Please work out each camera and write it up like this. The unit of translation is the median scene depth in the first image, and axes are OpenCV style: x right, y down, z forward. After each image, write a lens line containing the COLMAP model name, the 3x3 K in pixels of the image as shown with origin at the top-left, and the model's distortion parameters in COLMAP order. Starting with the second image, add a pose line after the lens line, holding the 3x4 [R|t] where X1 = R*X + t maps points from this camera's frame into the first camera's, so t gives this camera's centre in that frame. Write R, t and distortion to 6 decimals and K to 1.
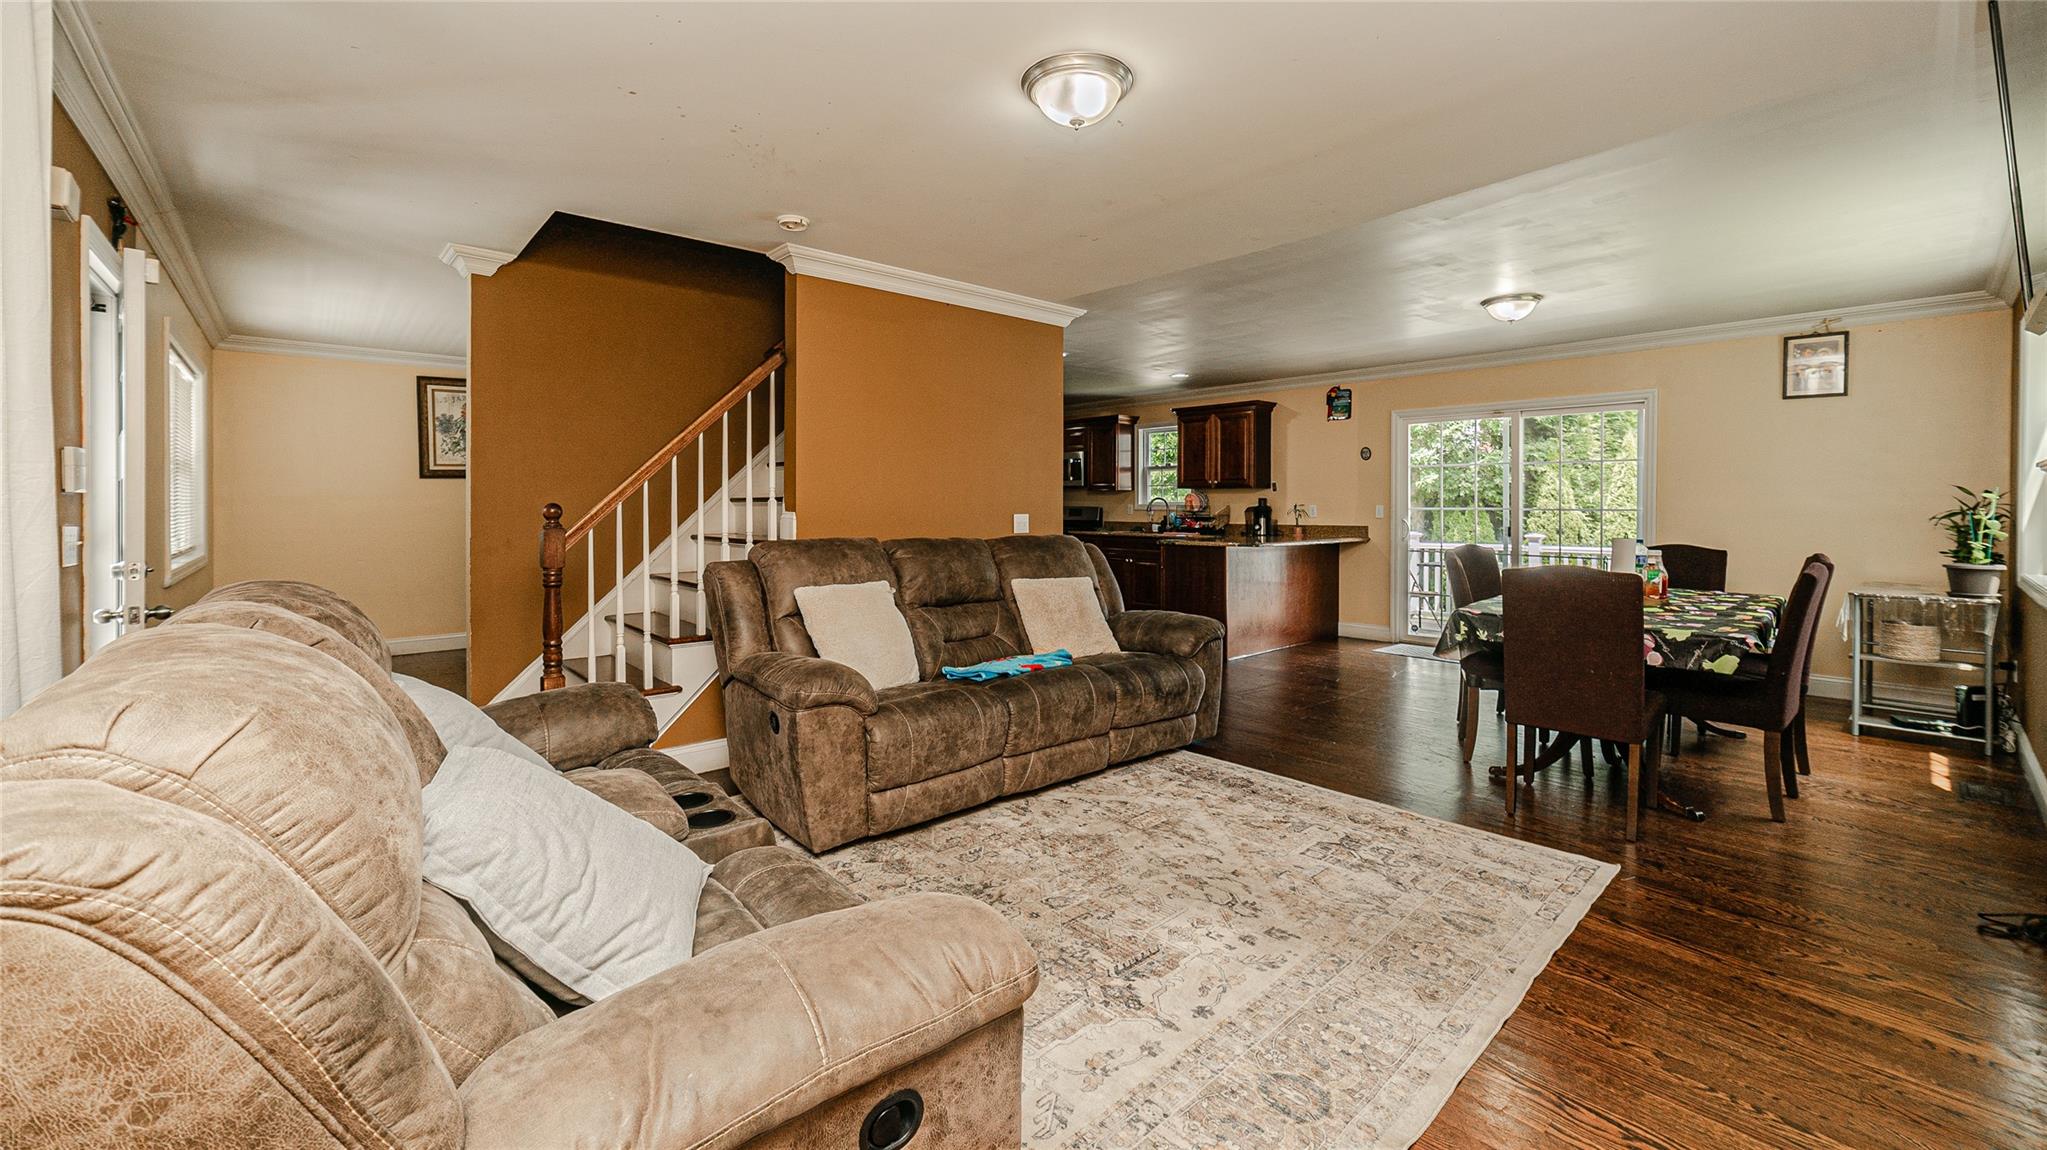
lens RADIAL K [[816.9, 0, 1033.4], [0, 816.9, 520.2], [0, 0, 1]] dist [-0.030654, 0.014860]
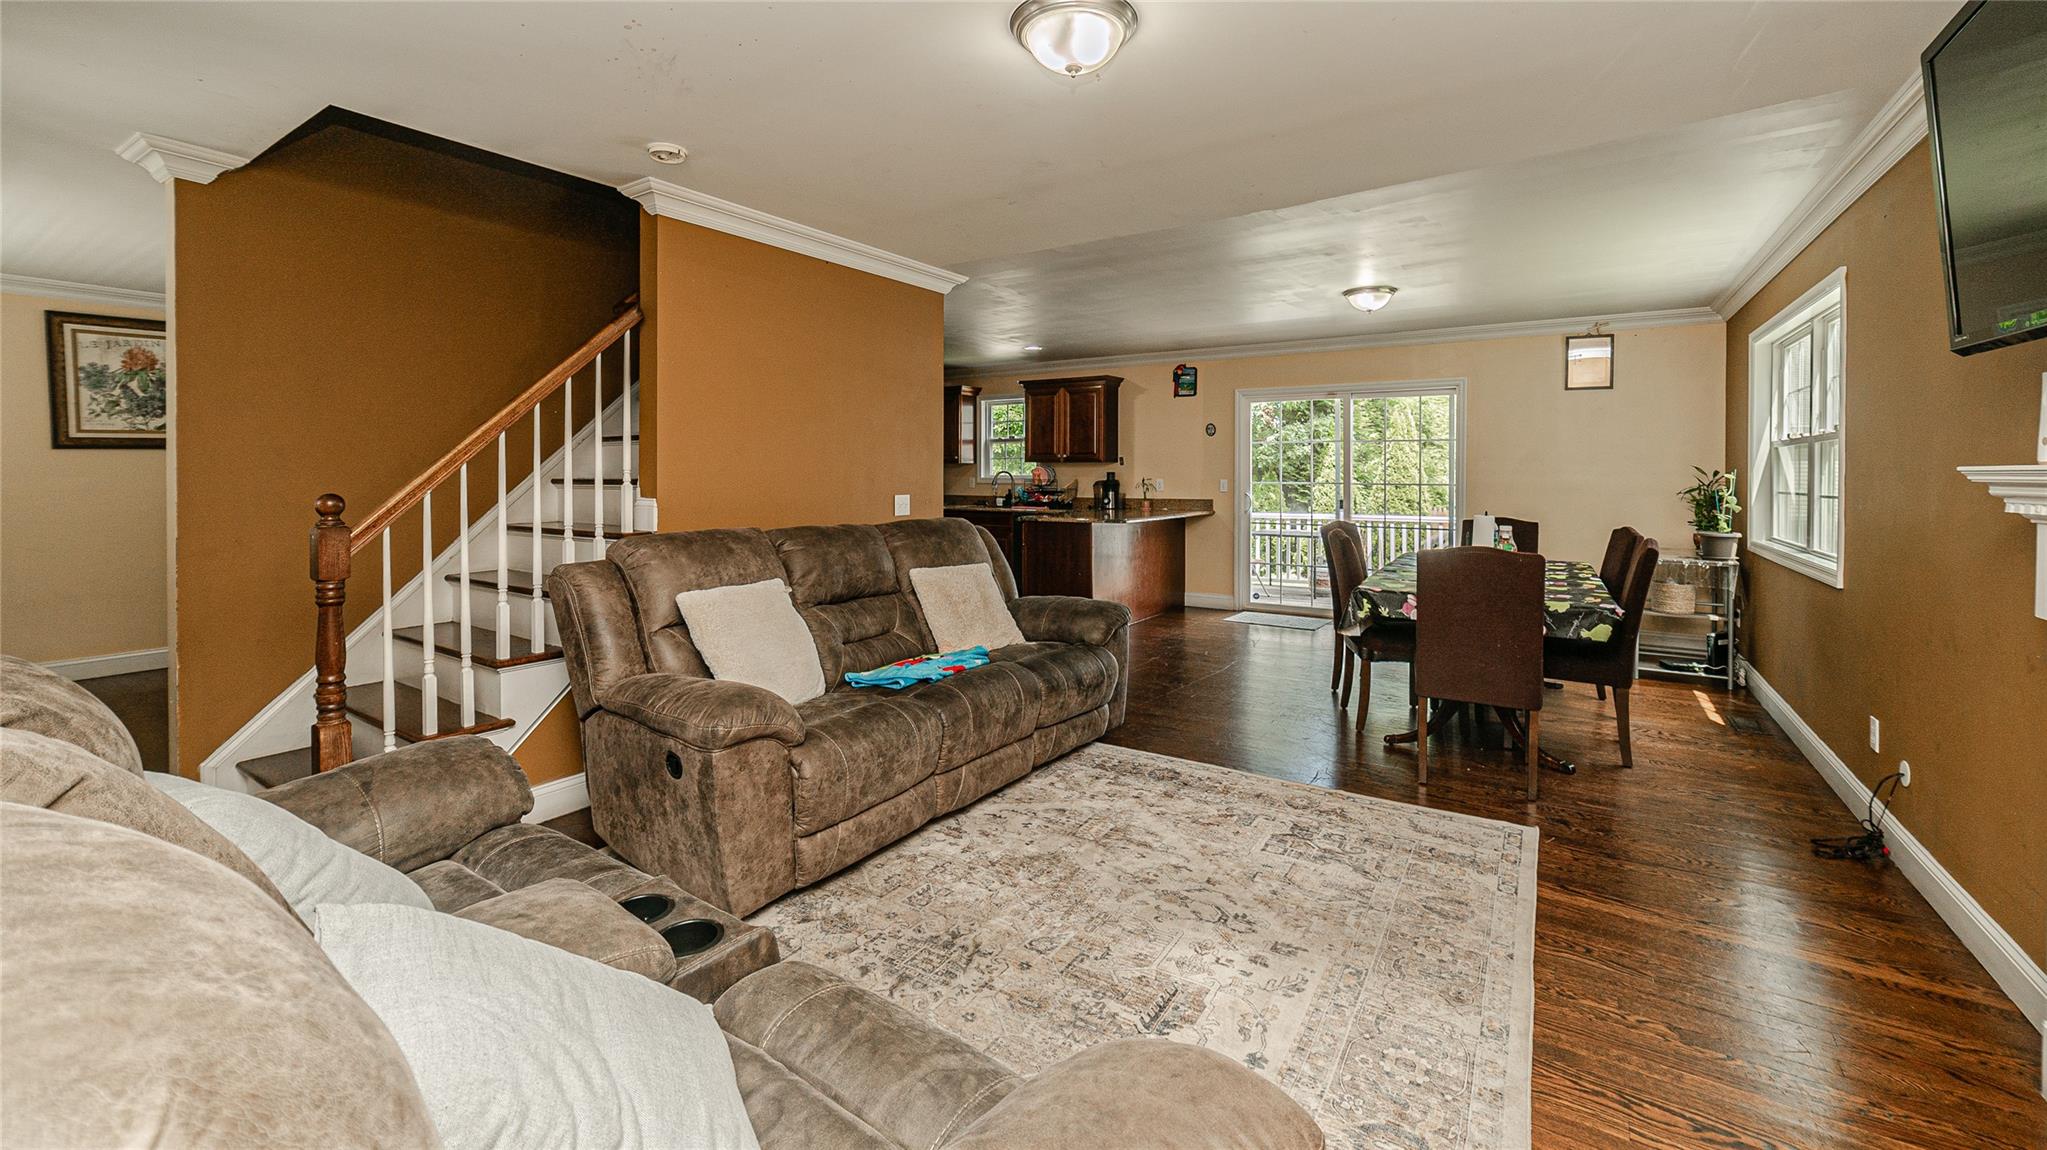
lens RADIAL K [[815.3, 0, 1041.5], [0, 815.3, 485.2], [0, 0, 1]] dist [-0.025851, 0.010799]
pose [[0.965817, -0.005573, 0.259164, -0.142682], [0.006056, 0.999981, -0.001067, -0.023212], [-0.259153, 0.002600, 0.965833, 0.101748]]
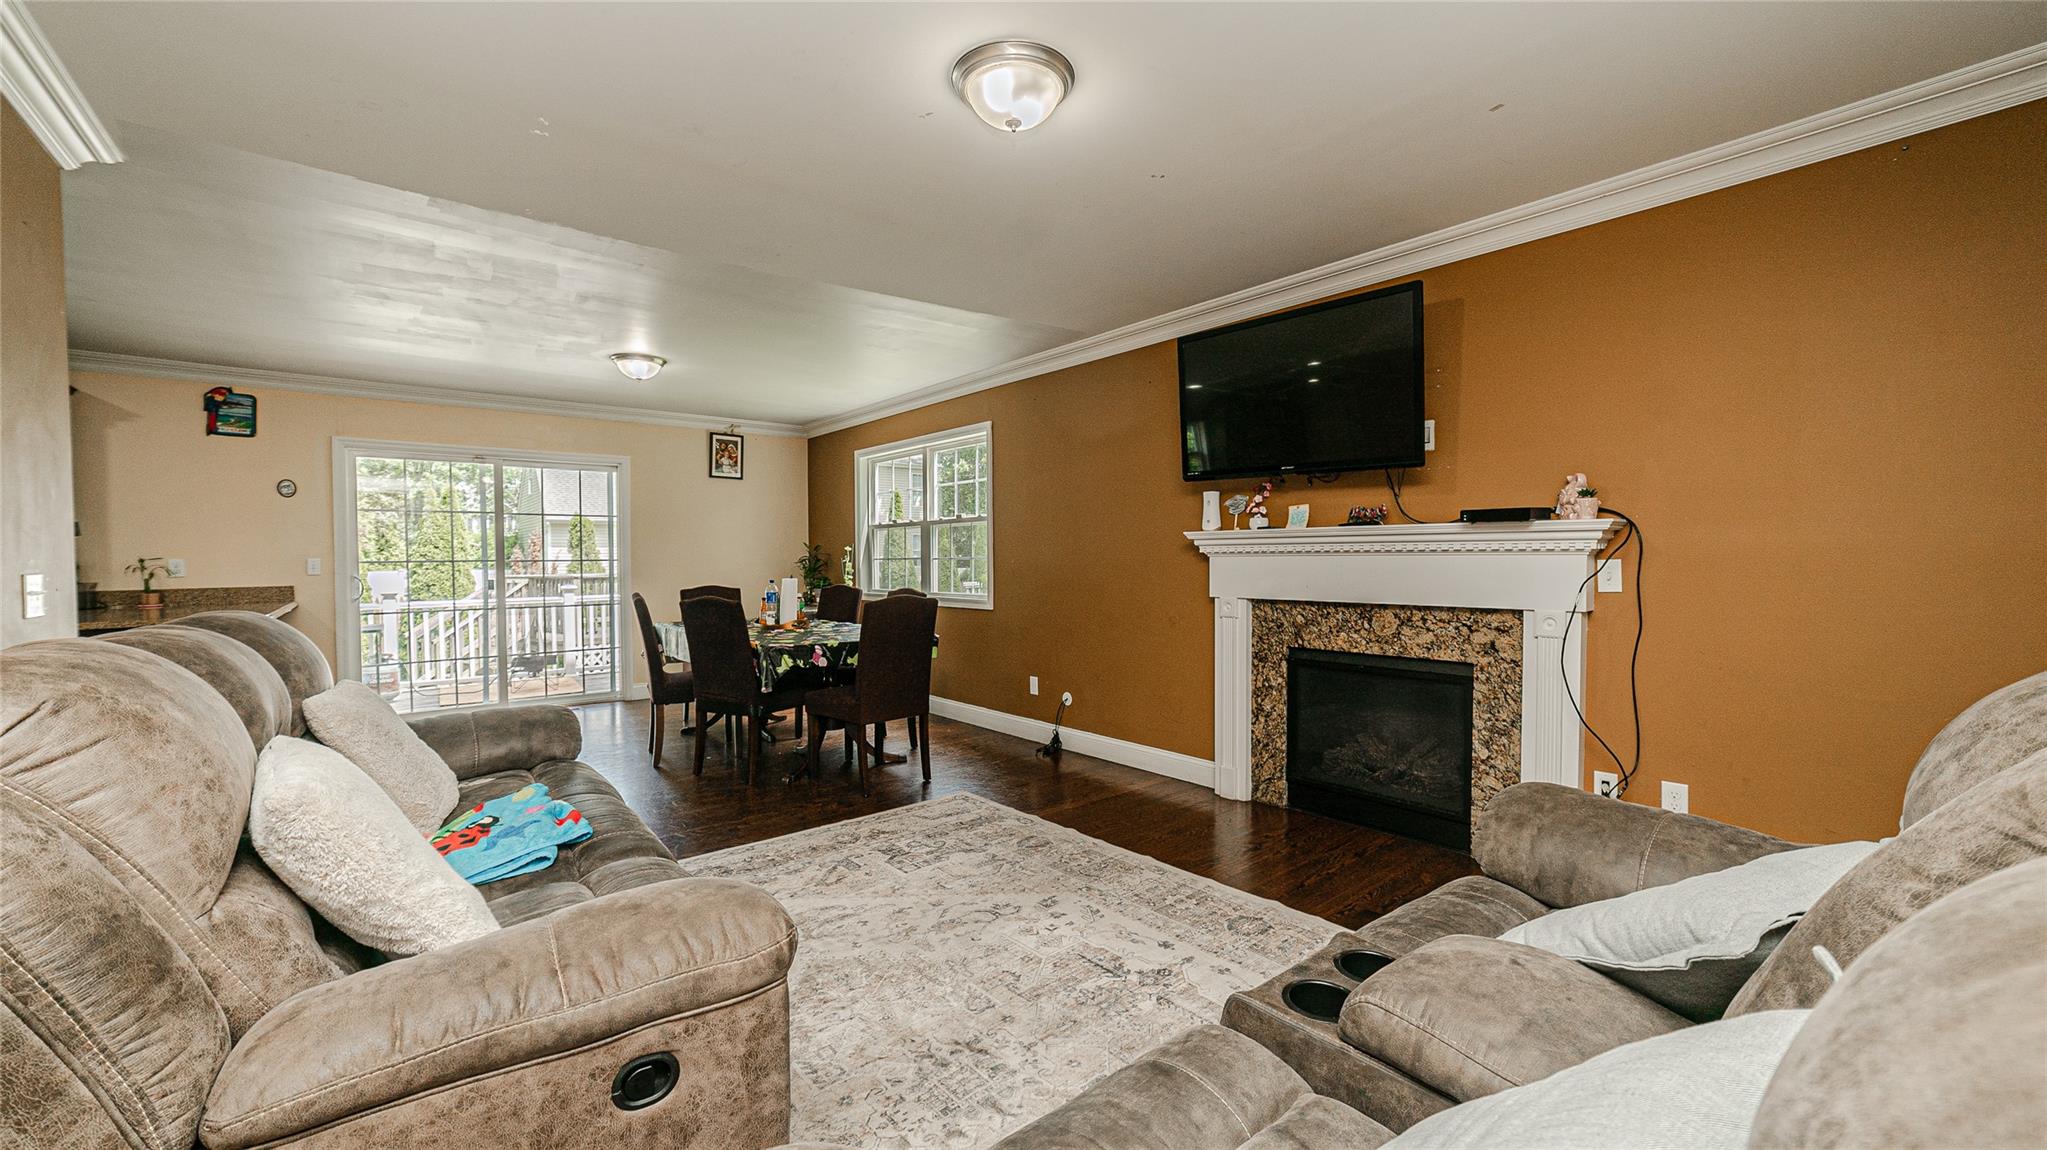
lens RADIAL K [[805.8, 0, 986.0], [0, 805.8, 581.3], [0, 0, 1]] dist [-0.010018, -0.000010]
pose [[0.047929, -0.030815, 0.998375, -0.581983], [0.027044, 0.999198, 0.029542, -0.003814], [-0.998485, 0.025584, 0.048724, 0.671819]]
